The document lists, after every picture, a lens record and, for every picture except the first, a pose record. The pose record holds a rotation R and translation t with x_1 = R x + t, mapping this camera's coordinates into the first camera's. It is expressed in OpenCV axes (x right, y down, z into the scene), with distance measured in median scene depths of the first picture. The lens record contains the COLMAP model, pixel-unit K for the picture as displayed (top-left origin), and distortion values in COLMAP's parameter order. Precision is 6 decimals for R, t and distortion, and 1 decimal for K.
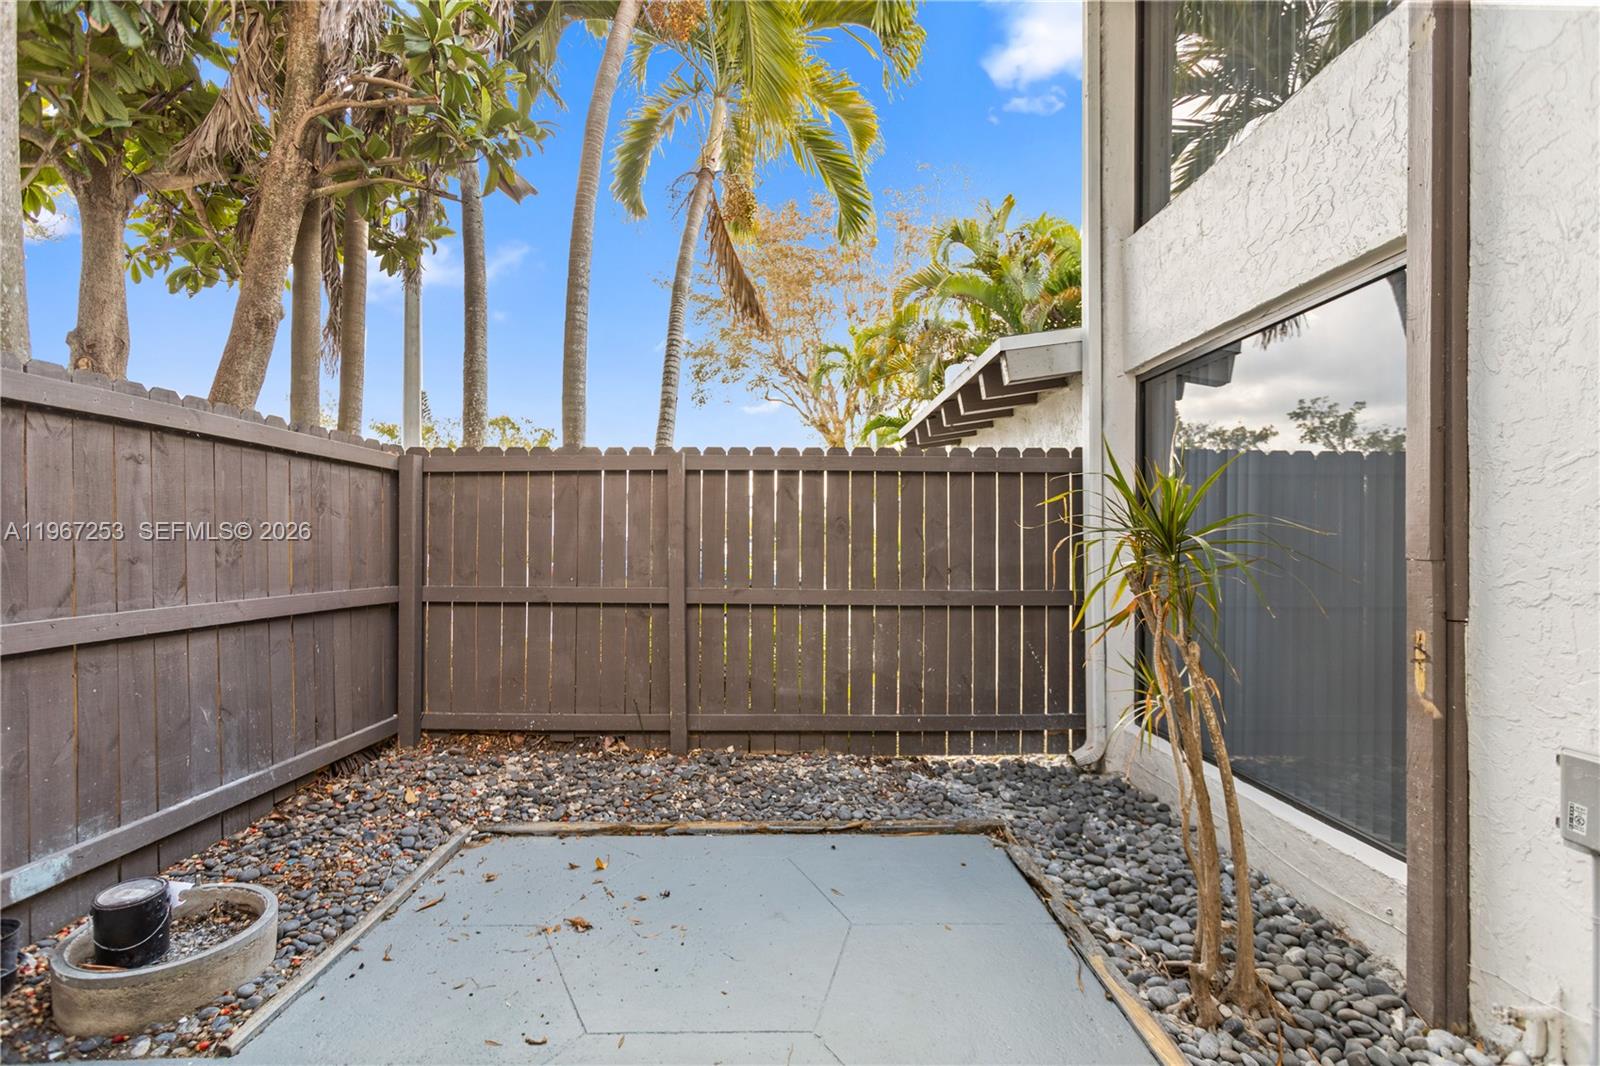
lens RADIAL K [[760.4, 0, 762.4], [0, 760.4, 543.5], [0, 0, 1]] dist [0.001957, -0.000512]
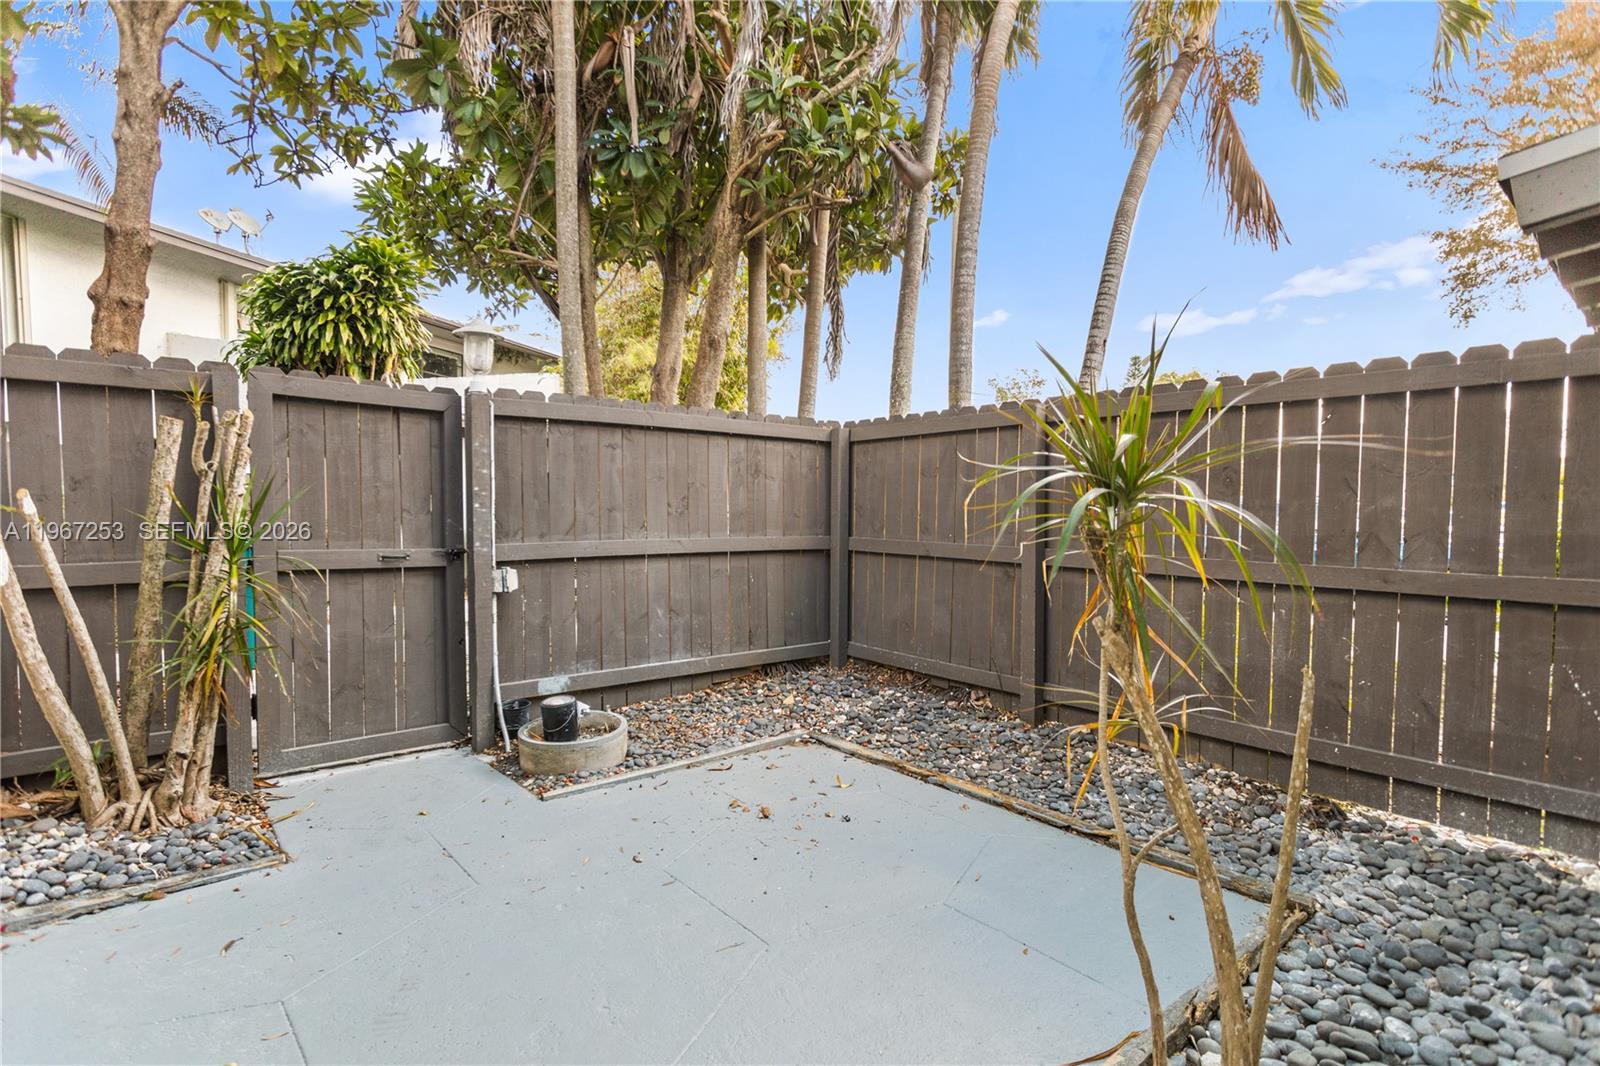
lens RADIAL K [[760.4, 0, 790.9], [0, 760.4, 540.5], [0, 0, 1]] dist [0.001957, -0.000512]
pose [[0.641547, 0.037649, -0.766159, 0.499414], [-0.006346, 0.999021, 0.043778, 0.011225], [0.767057, -0.023223, 0.641158, 0.192314]]
